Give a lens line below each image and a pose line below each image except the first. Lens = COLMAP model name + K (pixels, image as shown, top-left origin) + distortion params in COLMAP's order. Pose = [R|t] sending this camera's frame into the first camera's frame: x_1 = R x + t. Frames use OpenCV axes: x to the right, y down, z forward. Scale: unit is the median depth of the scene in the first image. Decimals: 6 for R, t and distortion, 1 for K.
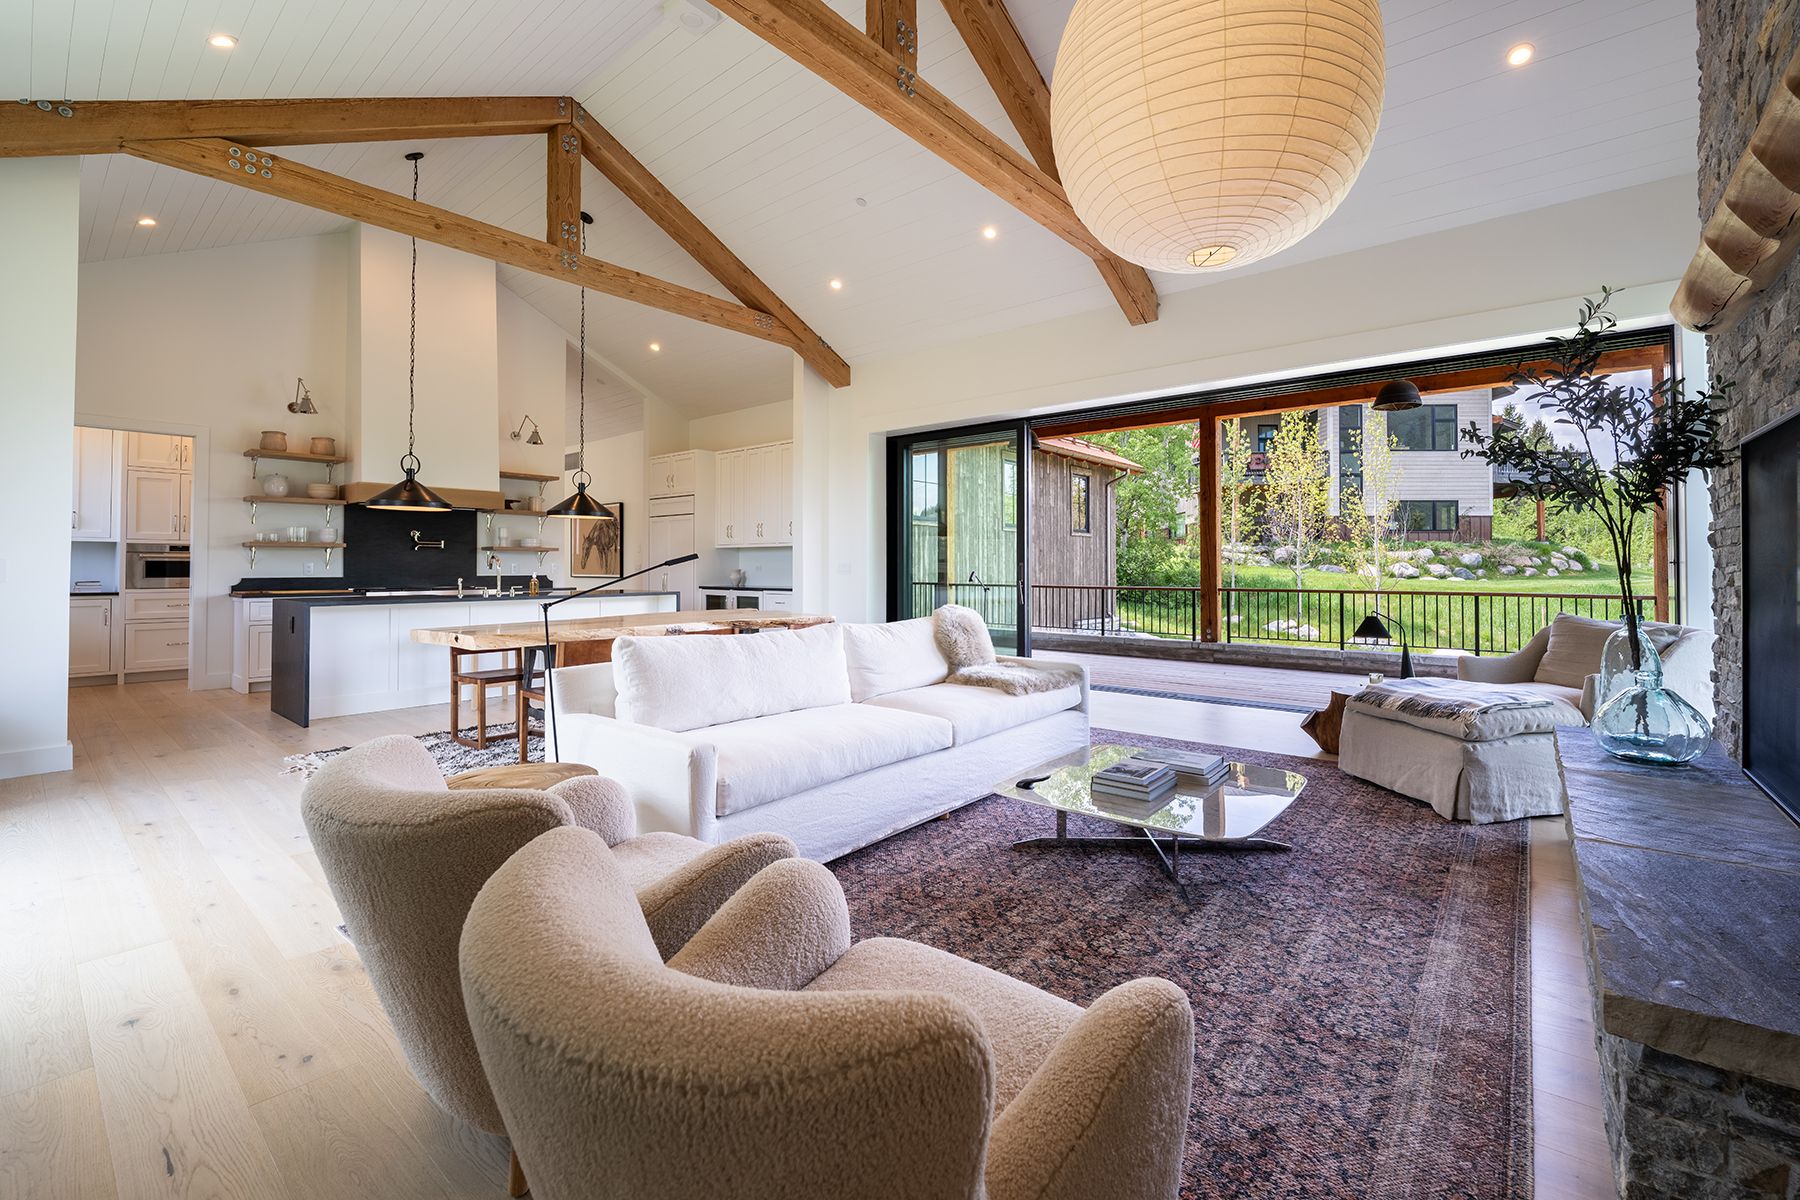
lens RADIAL K [[758.4, 0, 944.1], [0, 758.4, 596.8], [0, 0, 1]] dist [-0.001025, -0.000241]
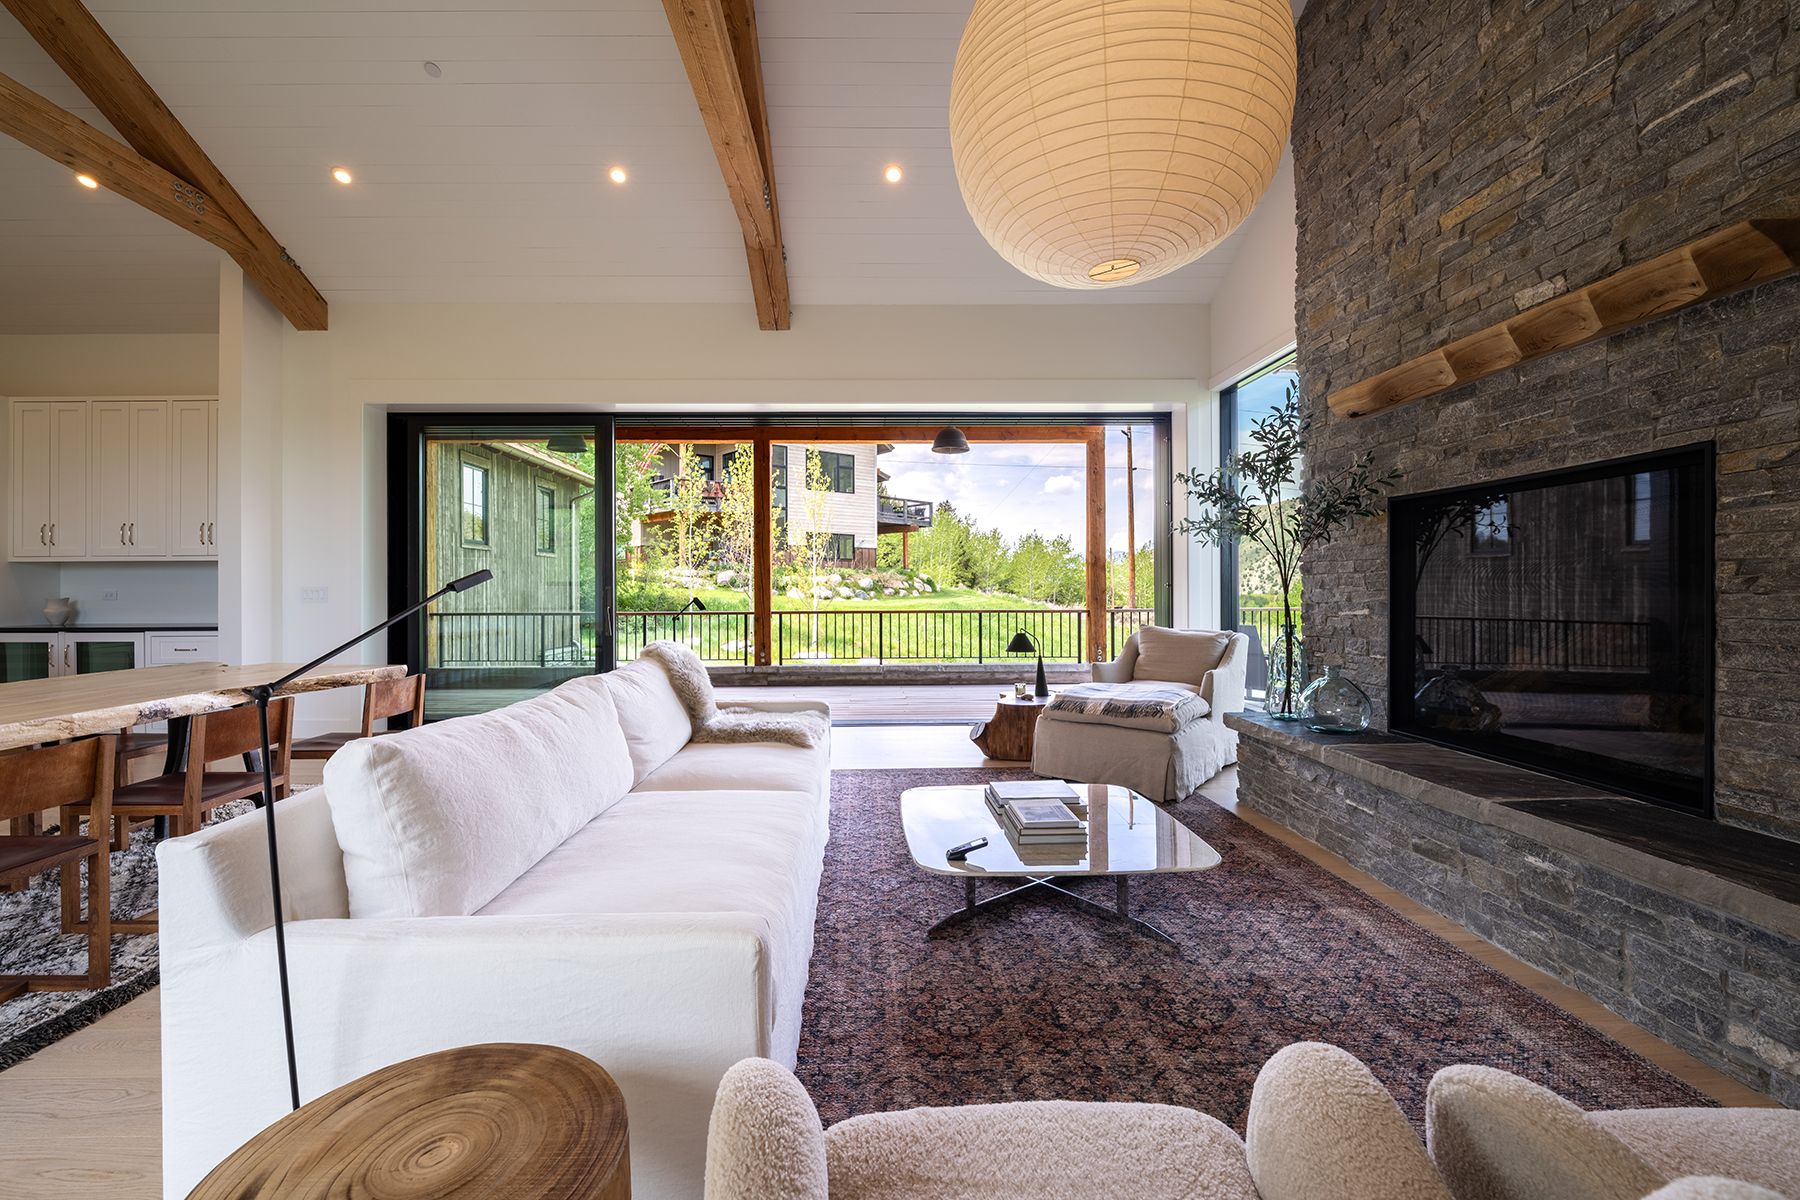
lens RADIAL K [[748.0, 0, 894.8], [0, 748.0, 619.3], [0, 0, 1]] dist [-0.011312, -0.000607]
pose [[0.769681, -0.028847, 0.637777, -0.161122], [0.029193, 0.999524, 0.009979, -0.006602], [-0.637761, 0.010938, 0.770157, 0.147817]]
